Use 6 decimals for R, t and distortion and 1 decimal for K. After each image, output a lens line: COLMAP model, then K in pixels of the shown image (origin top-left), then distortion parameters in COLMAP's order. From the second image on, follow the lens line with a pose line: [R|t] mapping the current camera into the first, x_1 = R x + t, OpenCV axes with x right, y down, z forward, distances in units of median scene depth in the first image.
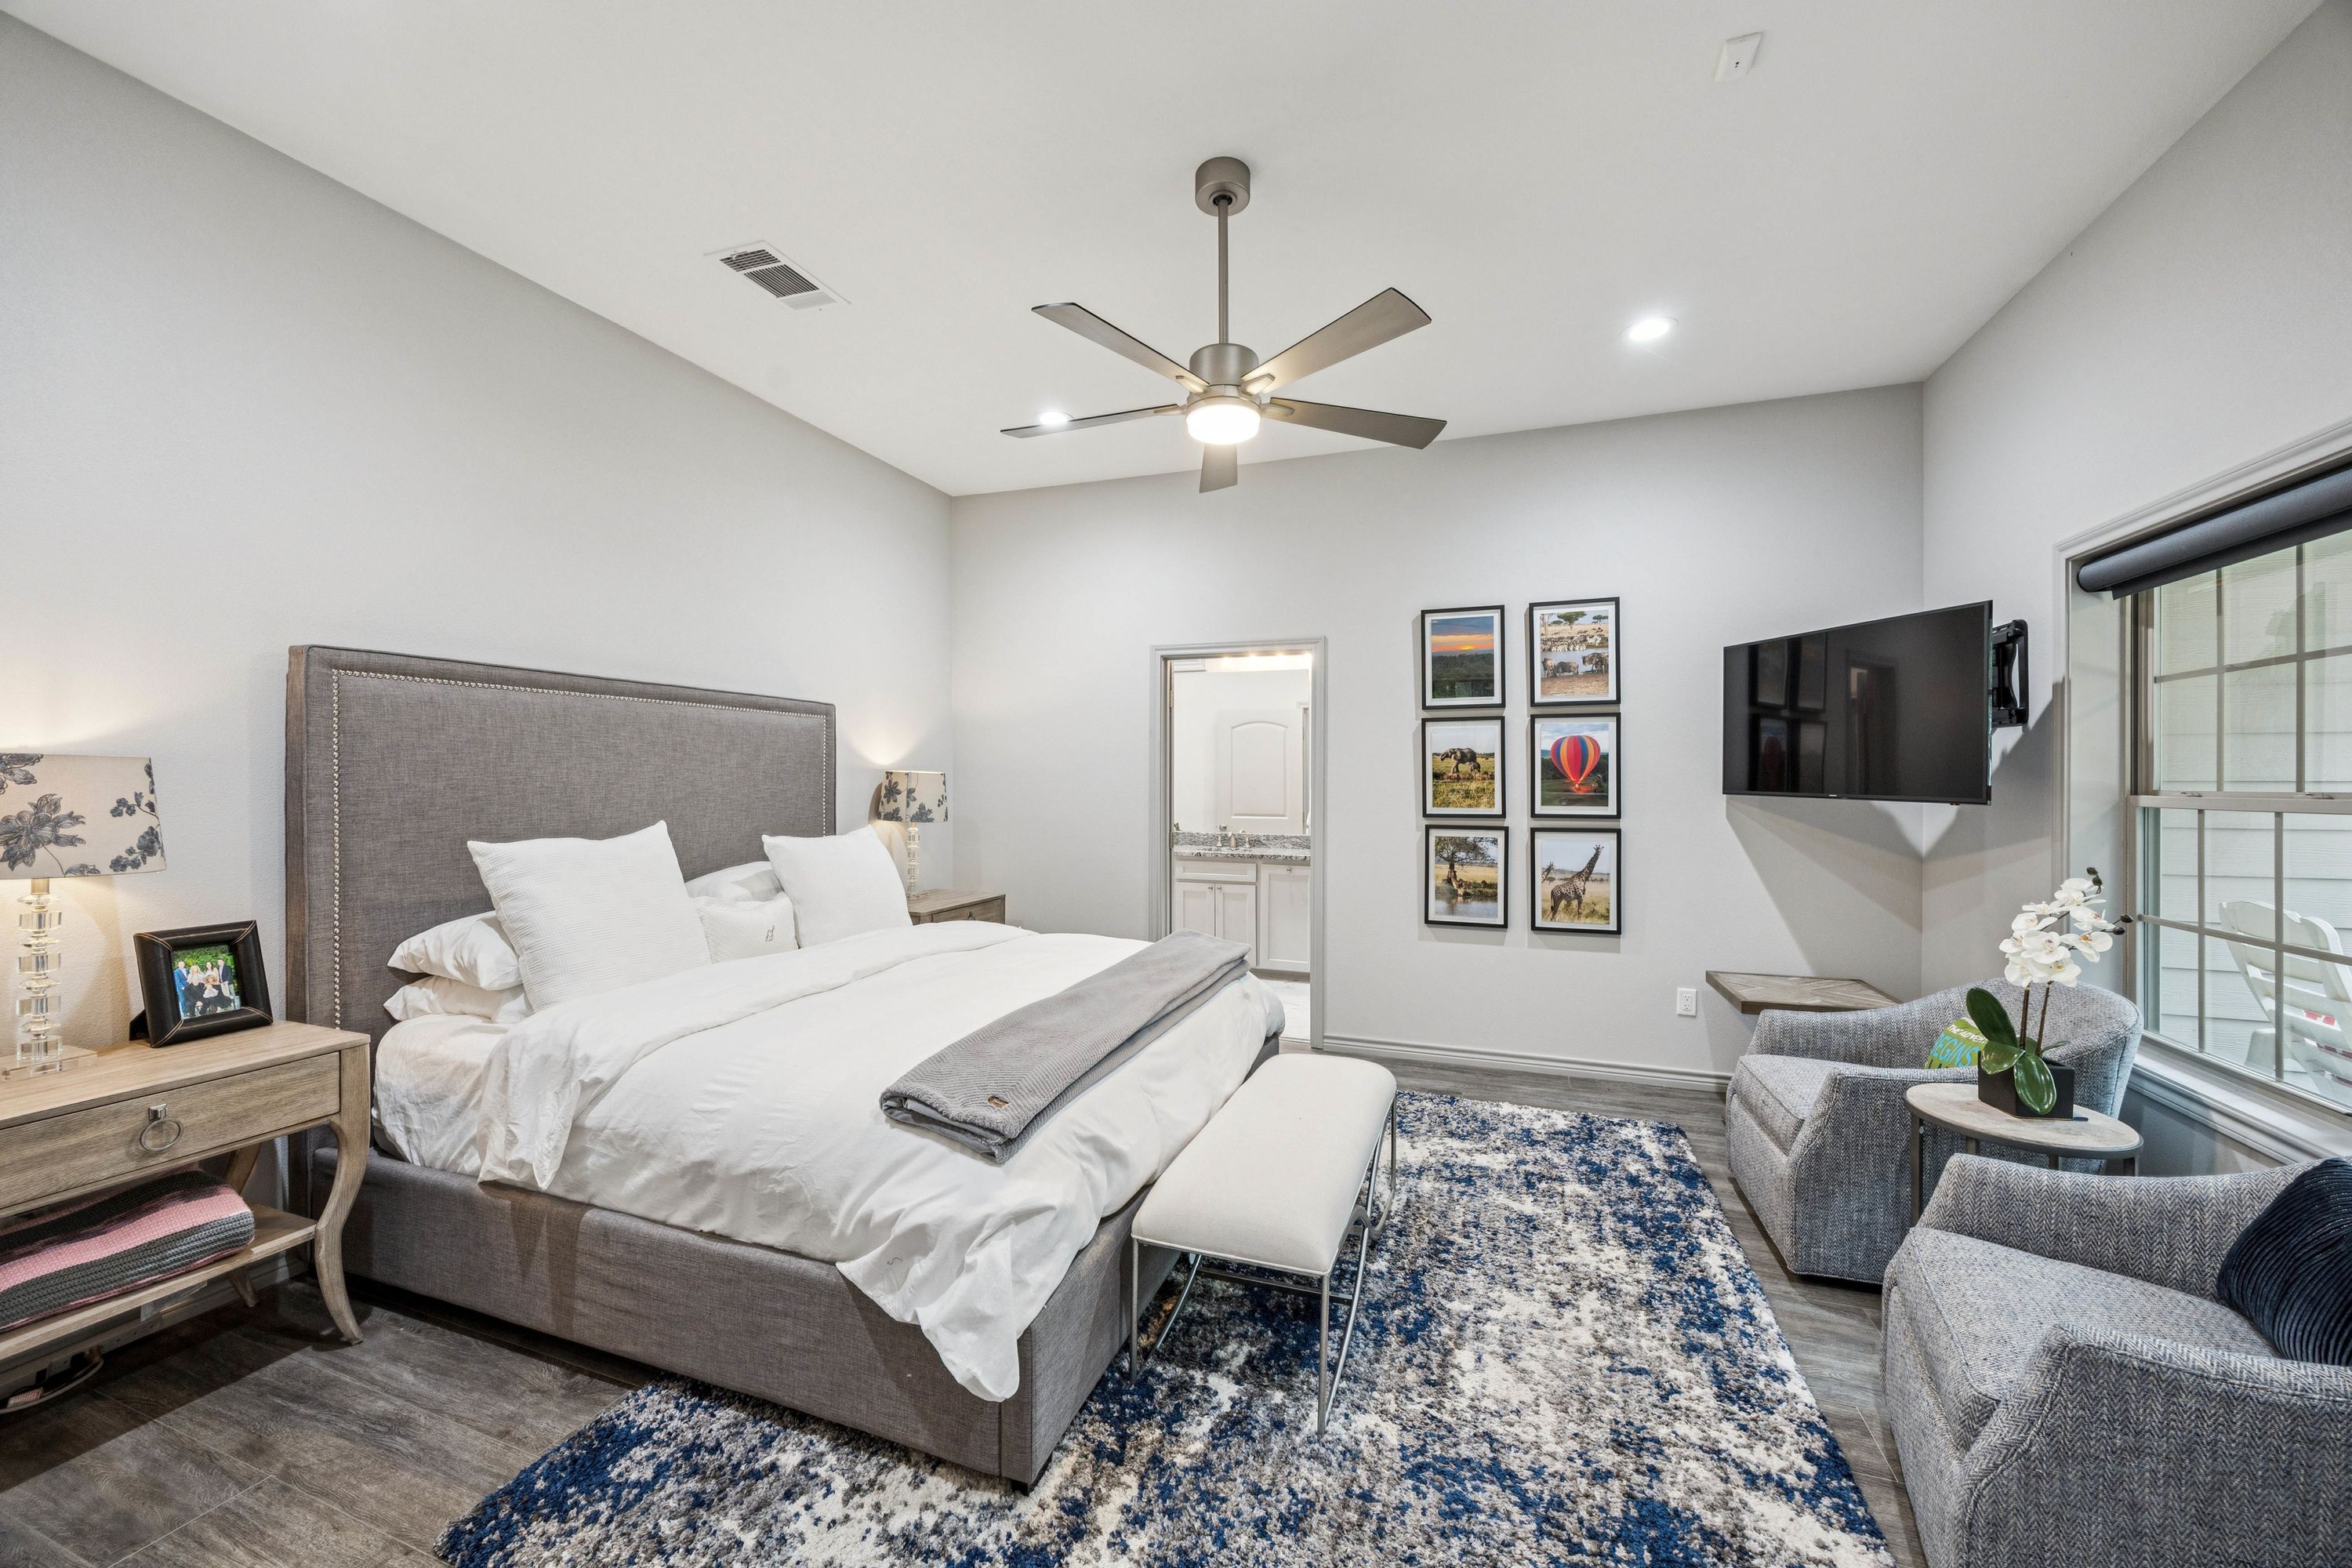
lens RADIAL K [[907.6, 0, 1170.2], [0, 907.6, 787.2], [0, 0, 1]] dist [-0.007920, 0.000602]
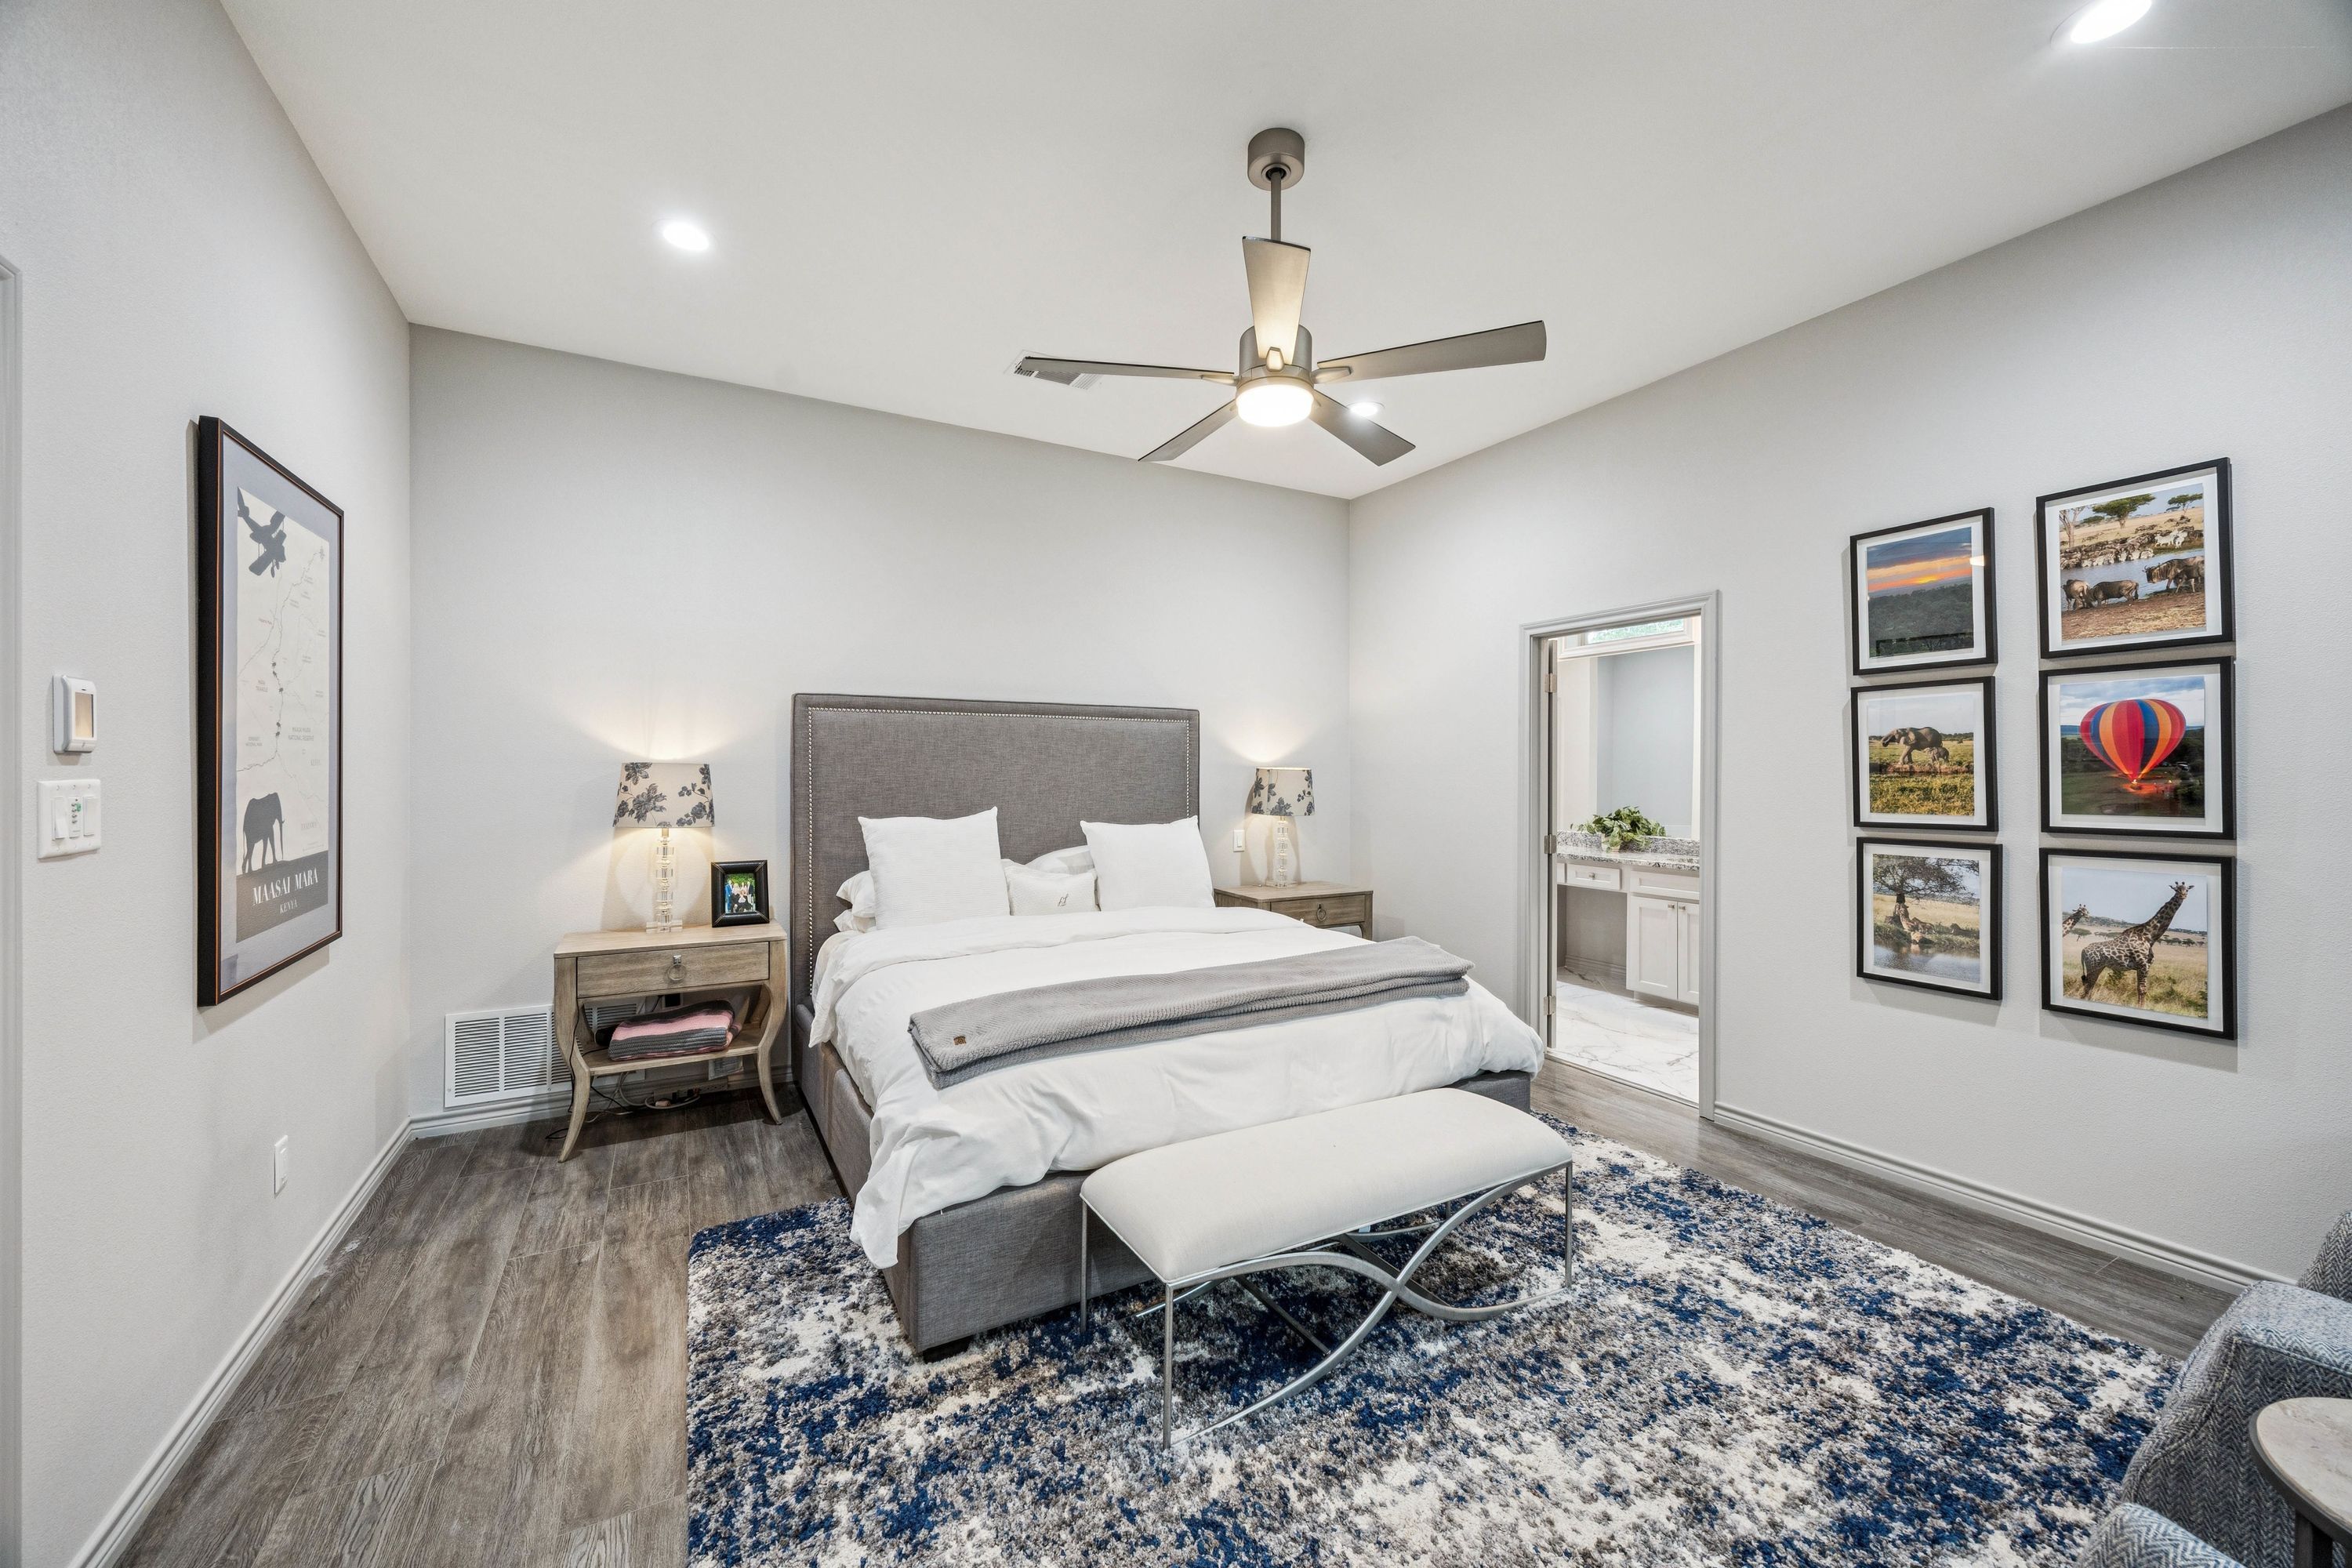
lens RADIAL K [[907.6, 0, 1162.0], [0, 907.6, 780.3], [0, 0, 1]] dist [-0.007920, 0.000602]
pose [[0.753540, 0.000463, -0.657401, 0.535317], [-0.003628, 0.999987, -0.003455, 0.002117], [0.657392, 0.004988, 0.753533, 0.175595]]
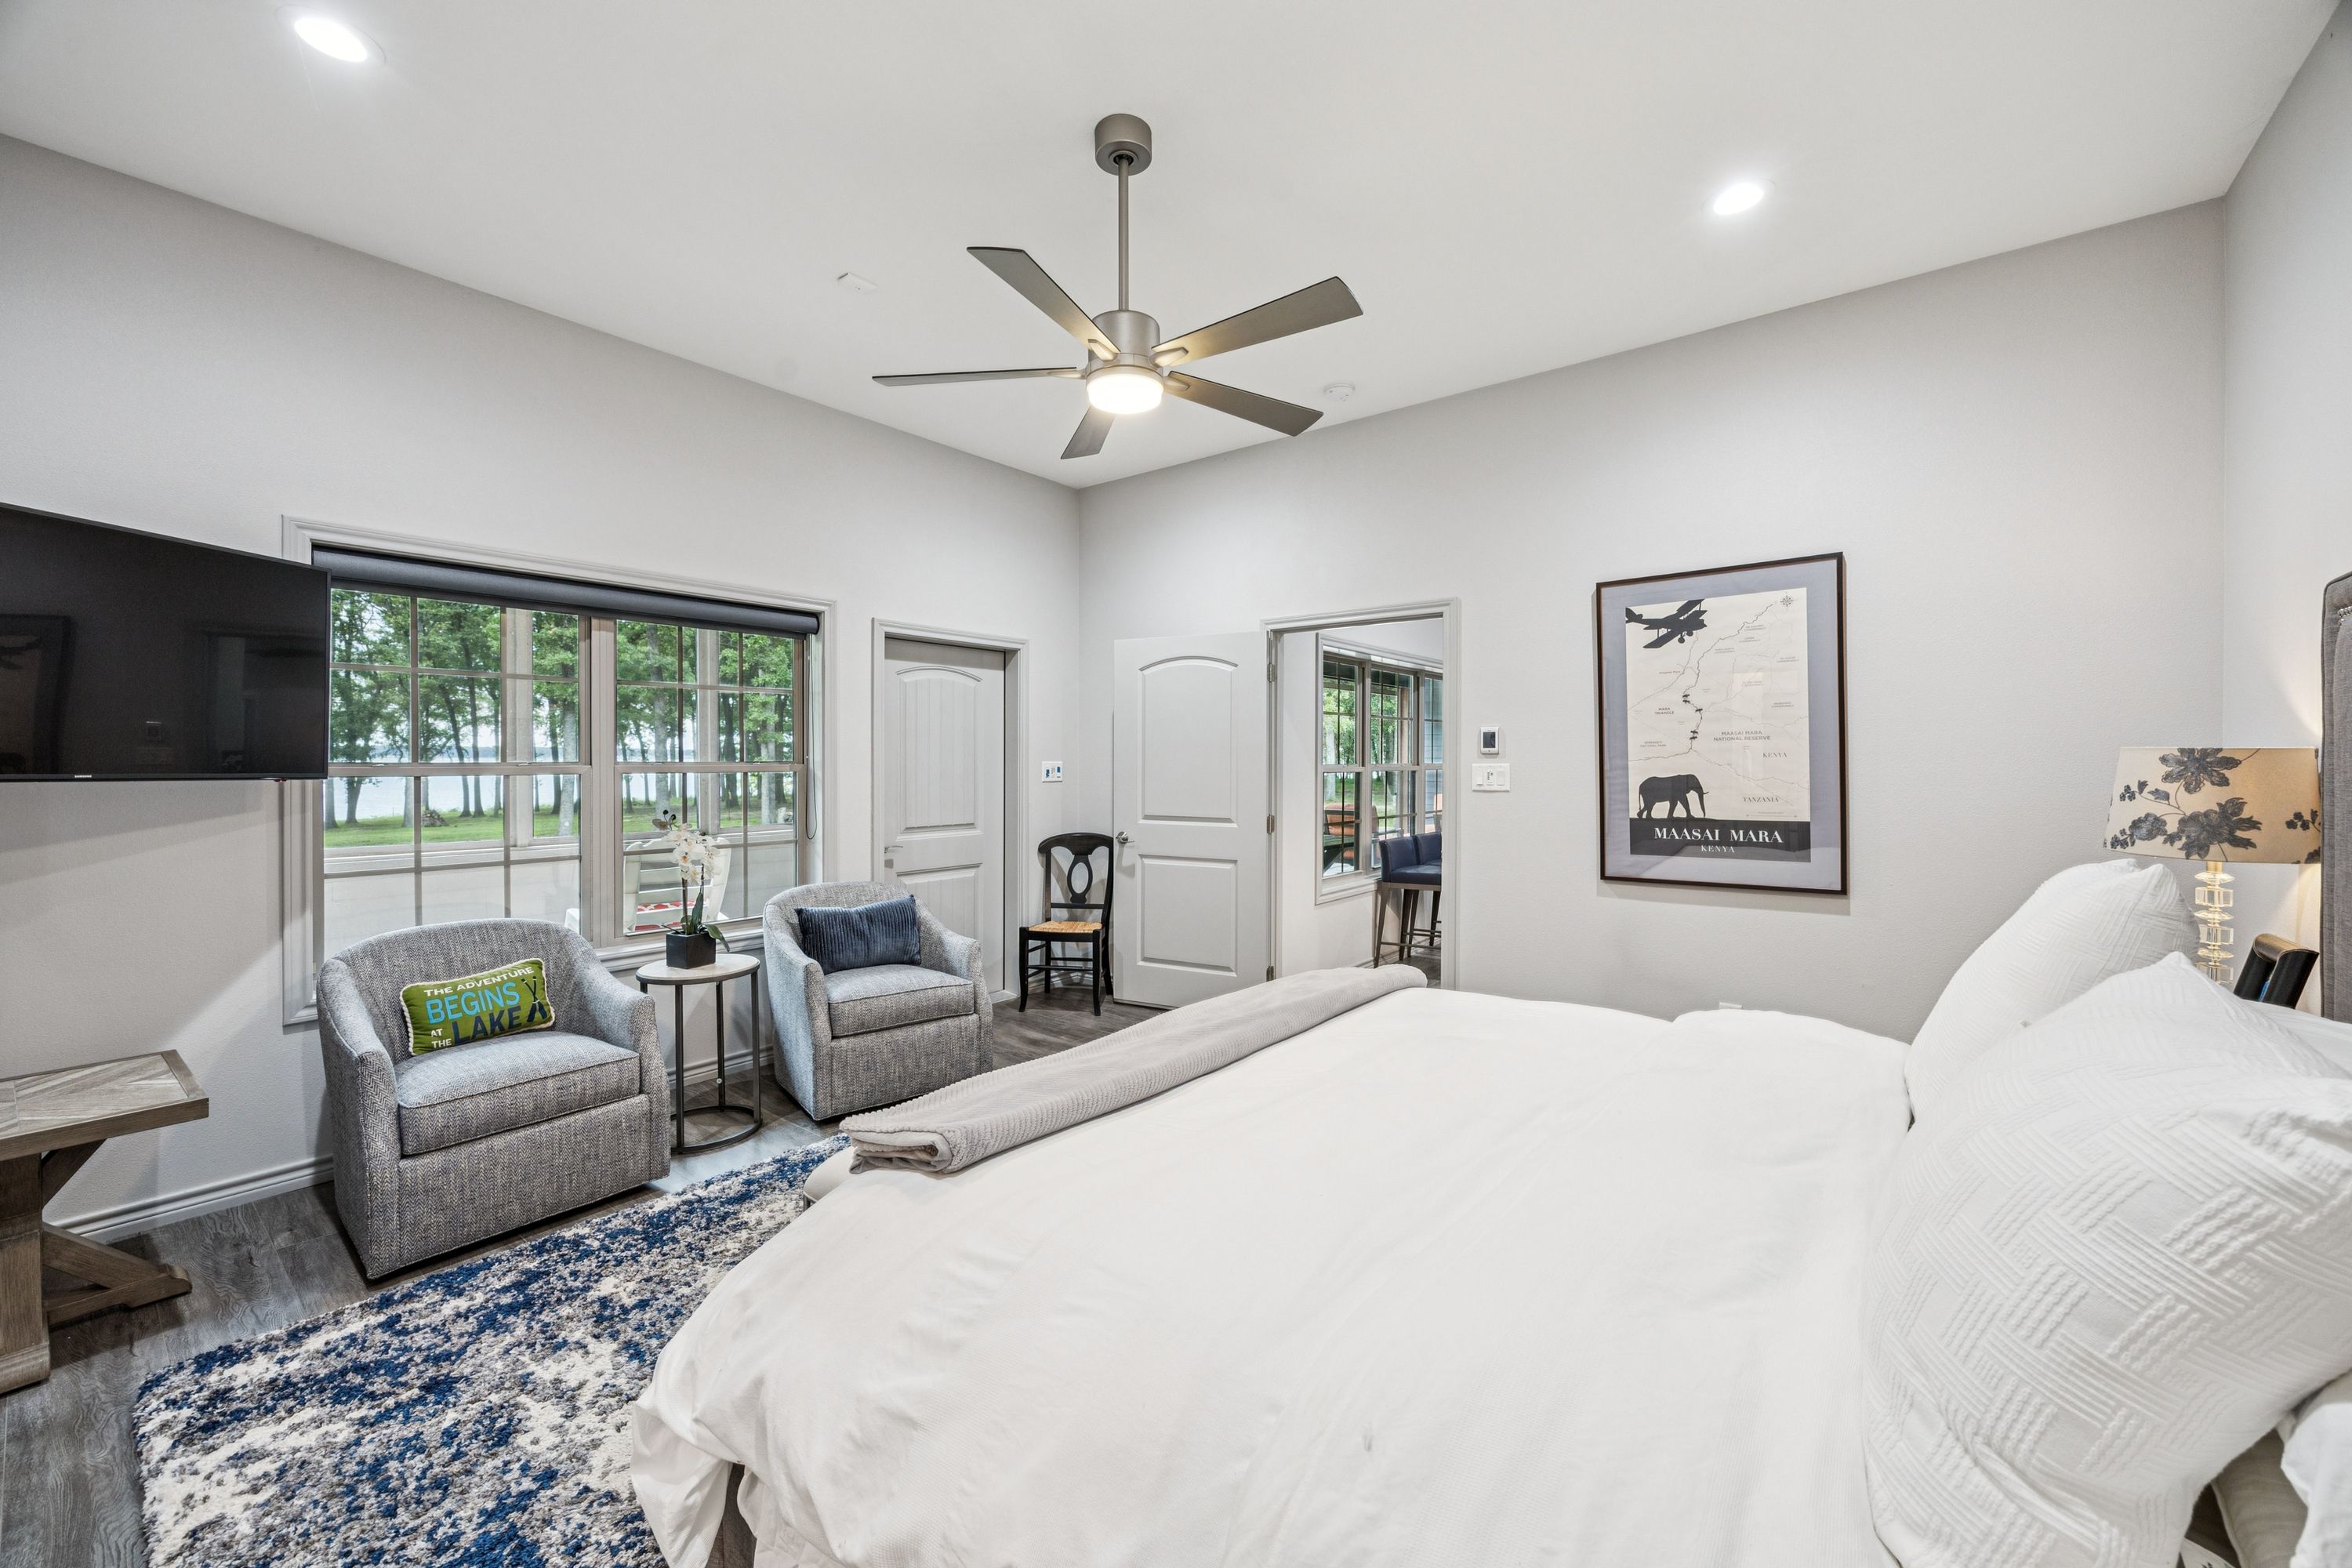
lens RADIAL K [[907.6, 0, 1182.6], [0, 907.6, 770.3], [0, 0, 1]] dist [-0.007920, 0.000602]
pose [[-0.955037, -0.012219, 0.296233, -0.253517], [-0.007249, 0.999814, 0.017869, -0.012001], [-0.296397, 0.014918, -0.954948, 1.693841]]
